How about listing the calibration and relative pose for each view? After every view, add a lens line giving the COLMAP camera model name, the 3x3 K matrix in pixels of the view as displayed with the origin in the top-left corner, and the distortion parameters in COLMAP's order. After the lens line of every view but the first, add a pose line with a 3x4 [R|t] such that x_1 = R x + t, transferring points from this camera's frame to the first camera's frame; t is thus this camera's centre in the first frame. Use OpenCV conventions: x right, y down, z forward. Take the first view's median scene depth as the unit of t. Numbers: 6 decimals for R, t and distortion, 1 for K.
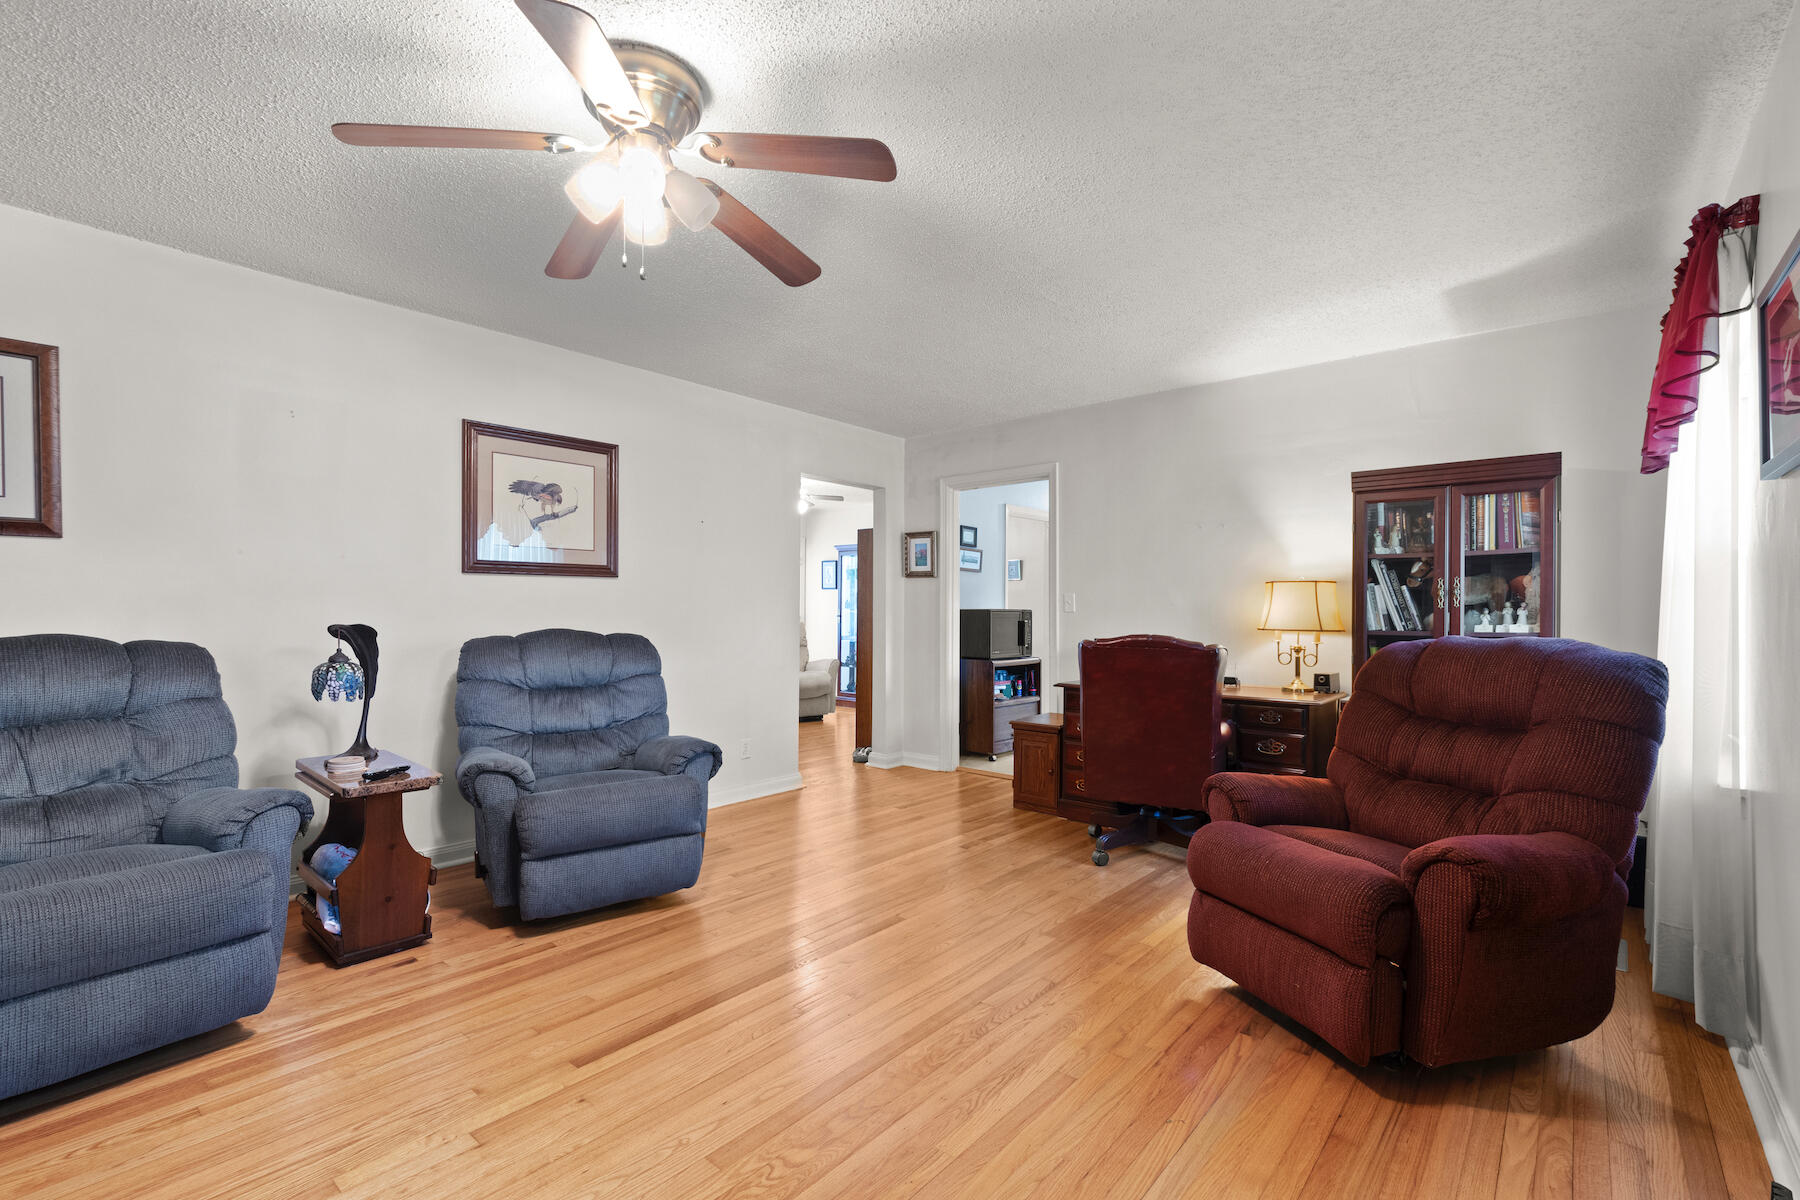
lens RADIAL K [[789.4, 0, 908.5], [0, 789.4, 615.9], [0, 0, 1]] dist [-0.000654, -0.001569]
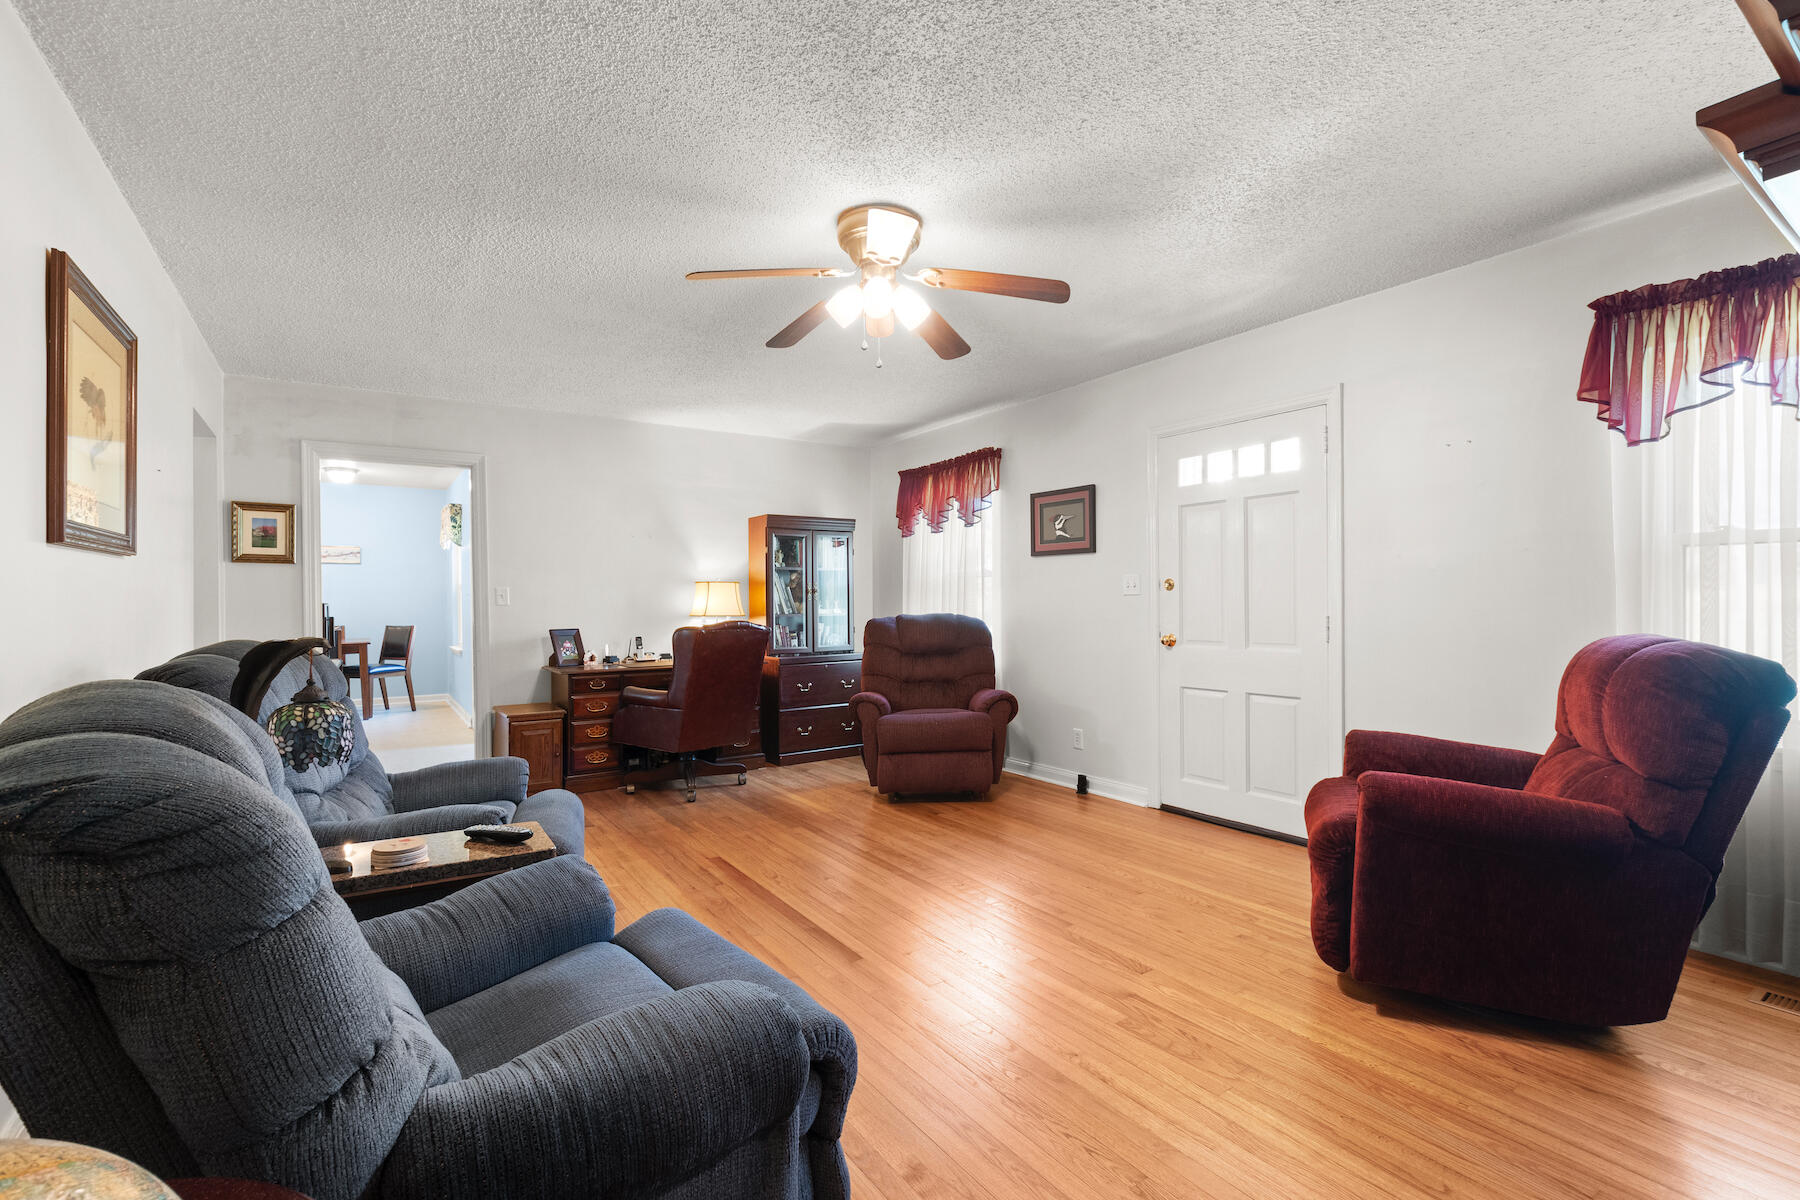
lens RADIAL K [[789.4, 0, 910.1], [0, 789.4, 596.8], [0, 0, 1]] dist [-0.000654, -0.001569]
pose [[0.258223, 0.002316, 0.966083, -0.889675], [0.014651, 0.999873, -0.006313, -0.003110], [-0.965974, 0.015784, 0.258156, 0.318274]]
